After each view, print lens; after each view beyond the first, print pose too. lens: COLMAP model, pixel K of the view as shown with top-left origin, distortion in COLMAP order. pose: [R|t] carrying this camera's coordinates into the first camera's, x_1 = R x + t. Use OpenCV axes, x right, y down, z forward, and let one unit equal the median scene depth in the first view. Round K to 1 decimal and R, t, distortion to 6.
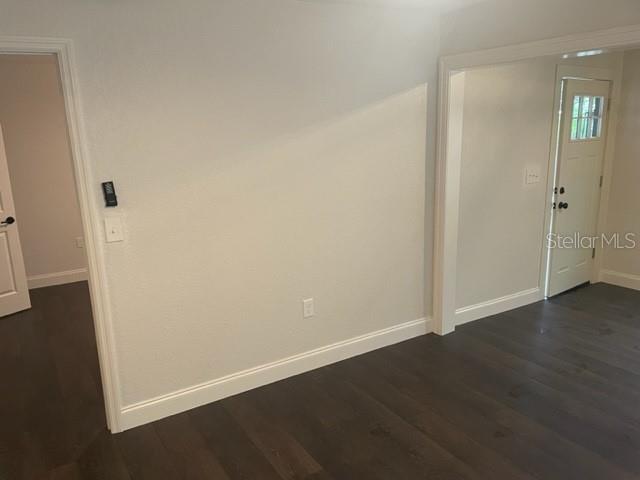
lens RADIAL K [[484.9, 0, 318.6], [0, 484.9, 241.6], [0, 0, 1]] dist [0.077416, -0.110435]
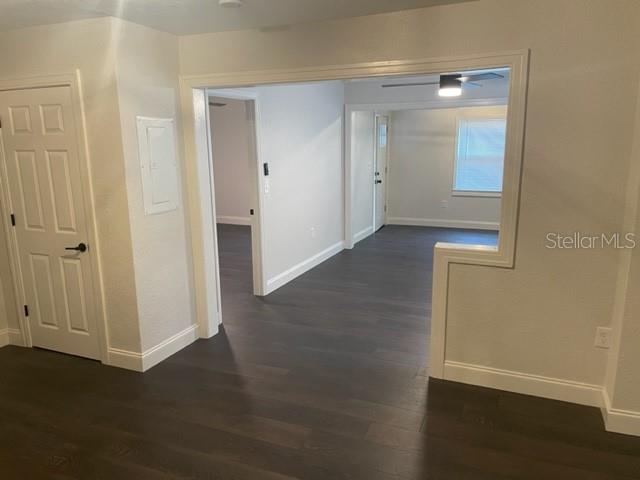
lens RADIAL K [[484.9, 0, 318.6], [0, 484.9, 241.6], [0, 0, 1]] dist [0.077416, -0.110435]
pose [[0.823864, -0.108766, 0.556254, -0.849805], [0.131155, 0.991362, -0.000408, 0.140843], [-0.551404, 0.073291, 0.831012, -0.473138]]
